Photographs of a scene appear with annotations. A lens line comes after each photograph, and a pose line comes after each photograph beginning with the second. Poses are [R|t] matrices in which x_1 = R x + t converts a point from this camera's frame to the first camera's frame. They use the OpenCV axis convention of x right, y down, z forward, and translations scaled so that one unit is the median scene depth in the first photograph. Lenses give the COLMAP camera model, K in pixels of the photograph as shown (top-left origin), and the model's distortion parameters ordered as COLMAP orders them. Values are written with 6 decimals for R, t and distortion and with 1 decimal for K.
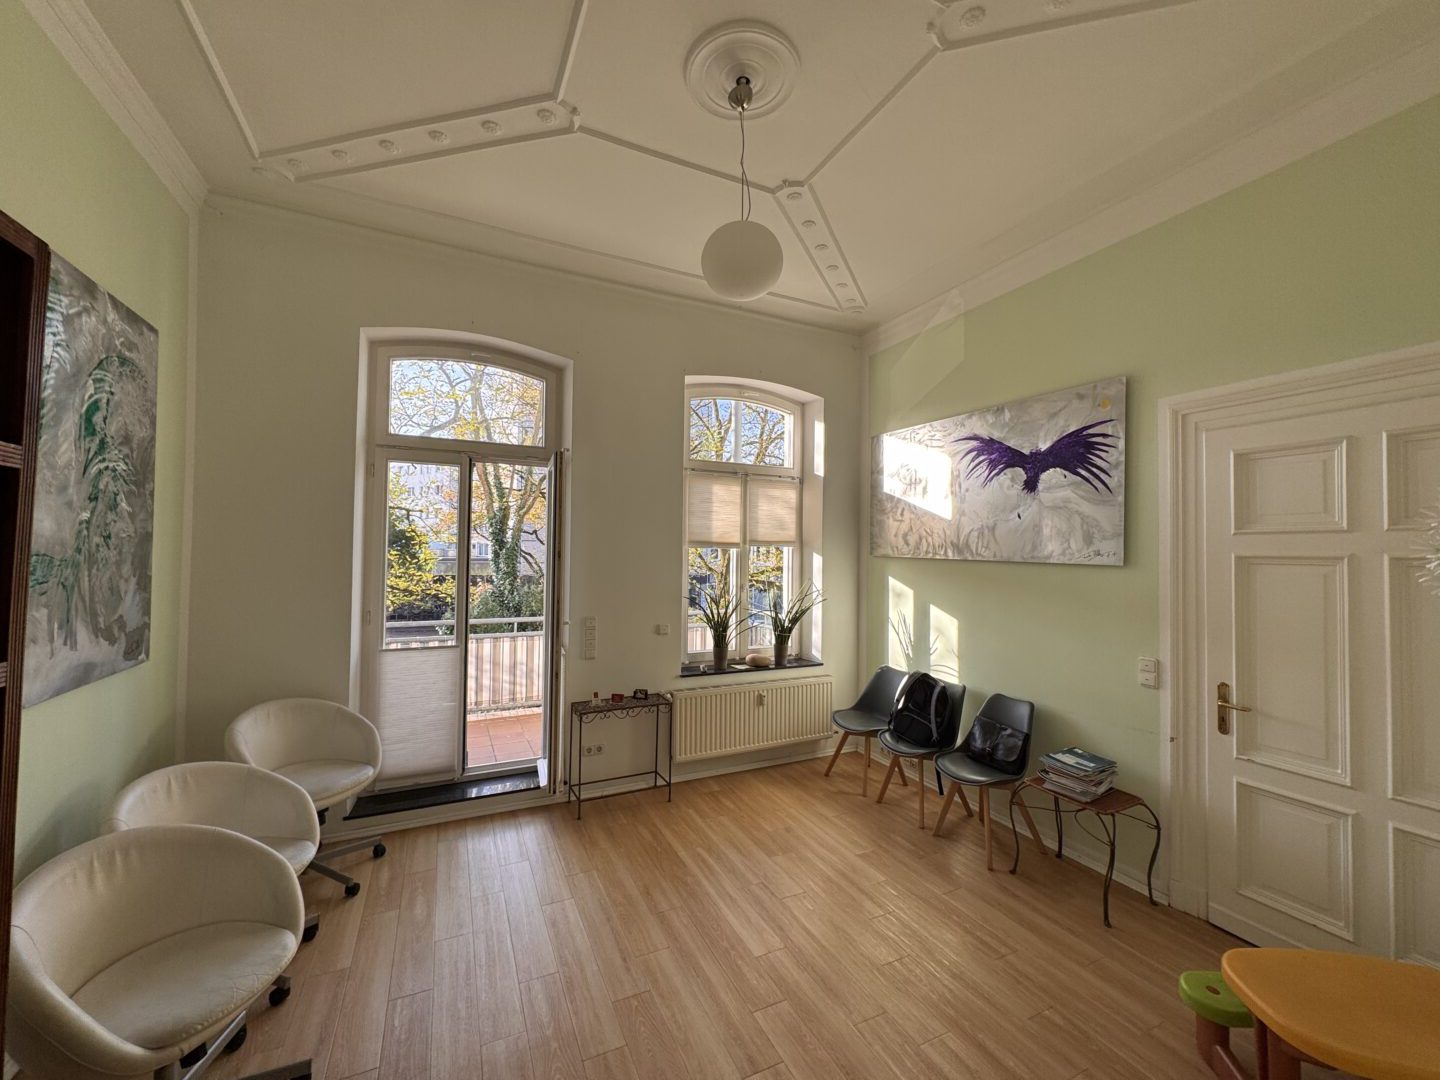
lens RADIAL K [[577.2, 0, 720.8], [0, 577.2, 539.3], [0, 0, 1]] dist [-0.000482, -0.000016]
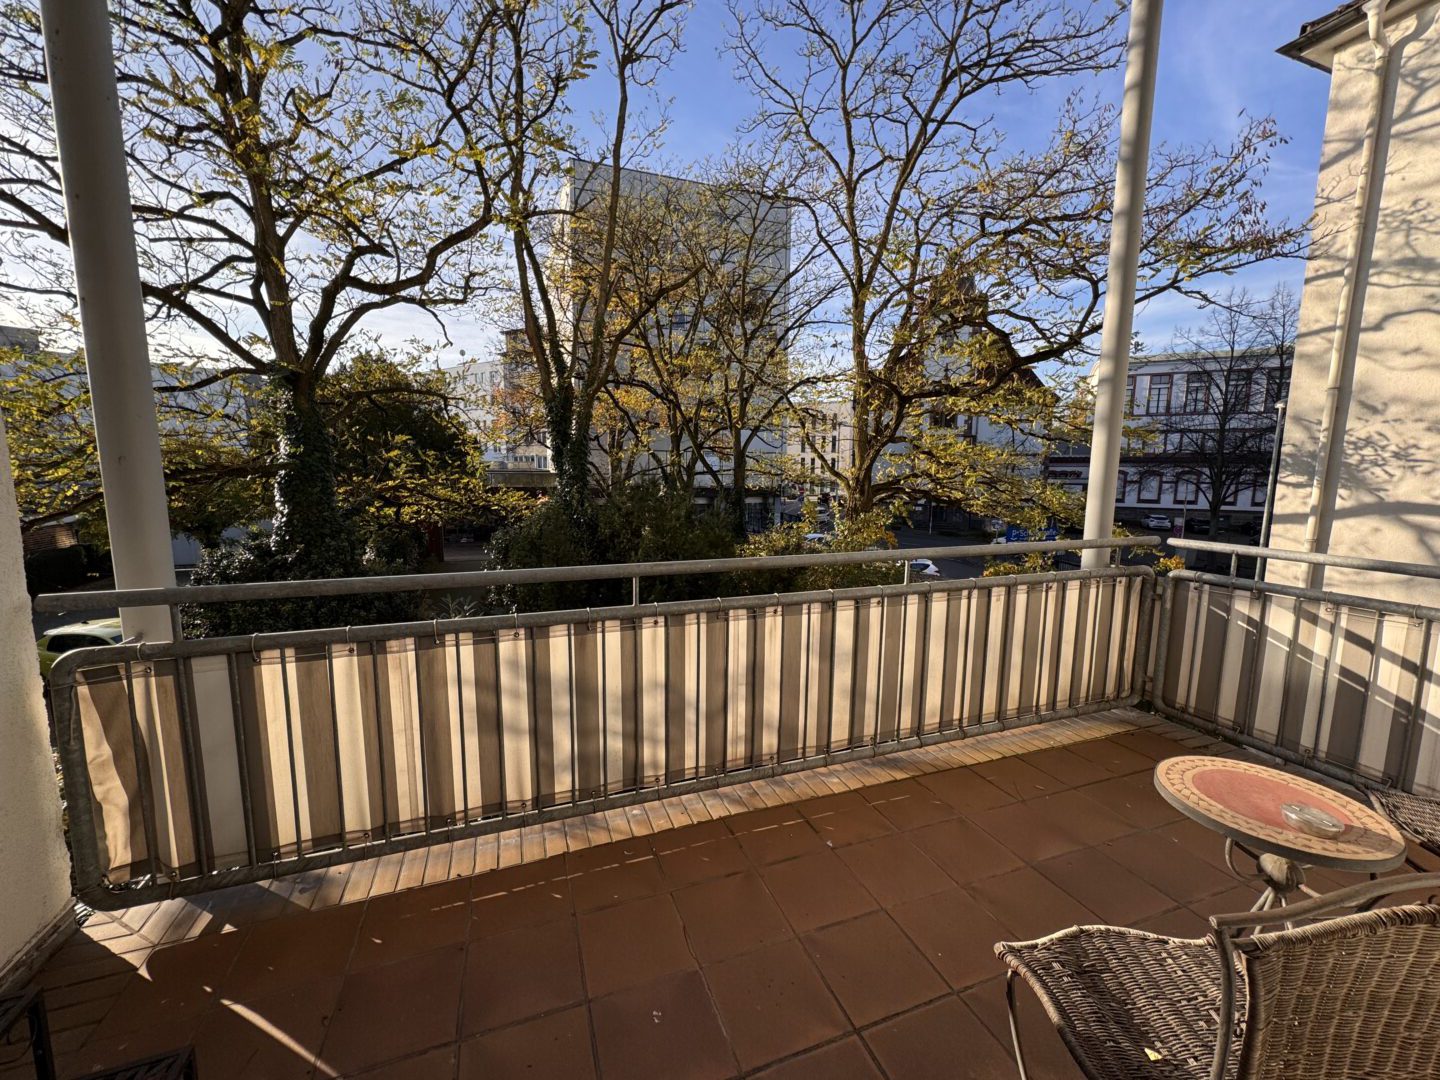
lens RADIAL K [[577.2, 0, 719.3], [0, 577.2, 541.9], [0, 0, 1]] dist [-0.000482, -0.000016]
pose [[0.995632, 0.010911, -0.092728, -0.272265], [0.003093, 0.988749, 0.149553, 0.071130], [0.093316, -0.149187, 0.984396, 0.662255]]
